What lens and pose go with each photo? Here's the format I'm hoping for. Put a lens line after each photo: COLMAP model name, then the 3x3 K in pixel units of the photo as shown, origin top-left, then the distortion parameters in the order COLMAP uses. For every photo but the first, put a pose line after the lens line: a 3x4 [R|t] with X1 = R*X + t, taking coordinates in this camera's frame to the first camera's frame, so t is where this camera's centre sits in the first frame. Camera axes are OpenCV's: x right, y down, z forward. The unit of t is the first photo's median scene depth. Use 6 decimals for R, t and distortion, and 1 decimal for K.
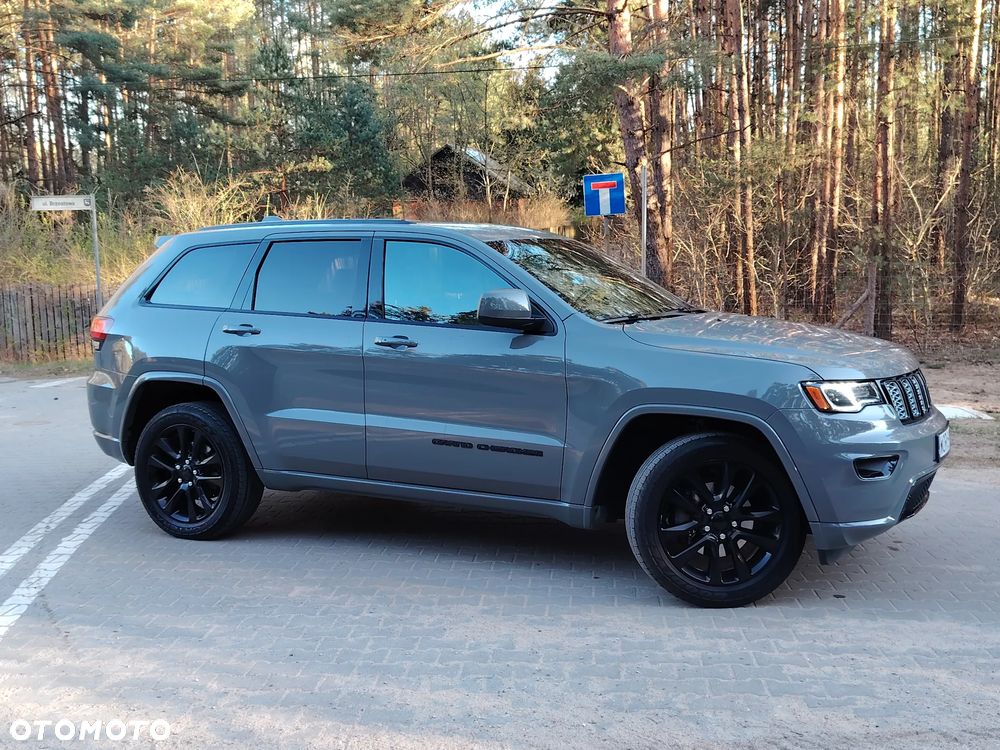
lens RADIAL K [[1111.5, 0, 494.3], [0, 1111.5, 377.5], [0, 0, 1]] dist [0.134553, -0.288291]
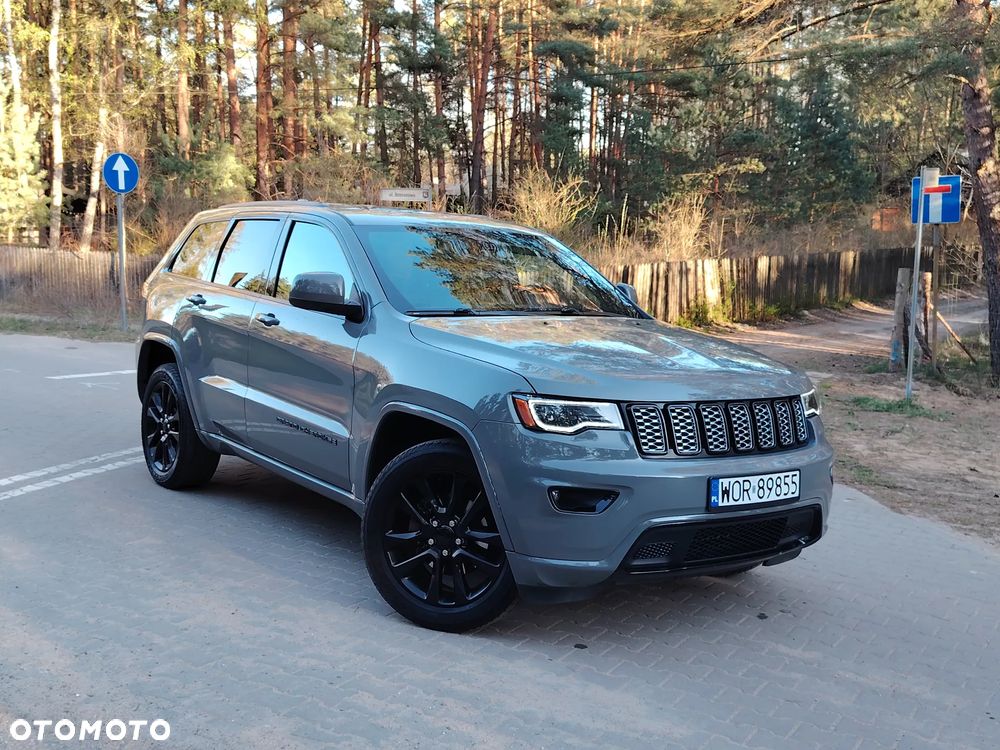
lens RADIAL K [[1113.3, 0, 514.2], [0, 1113.3, 371.6], [0, 0, 1]] dist [0.130131, -0.309180]
pose [[0.890109, 0.099076, -0.444848, 0.637246], [-0.103524, 0.994523, 0.014355, -0.024502], [0.443834, 0.033275, 0.895491, 0.196596]]
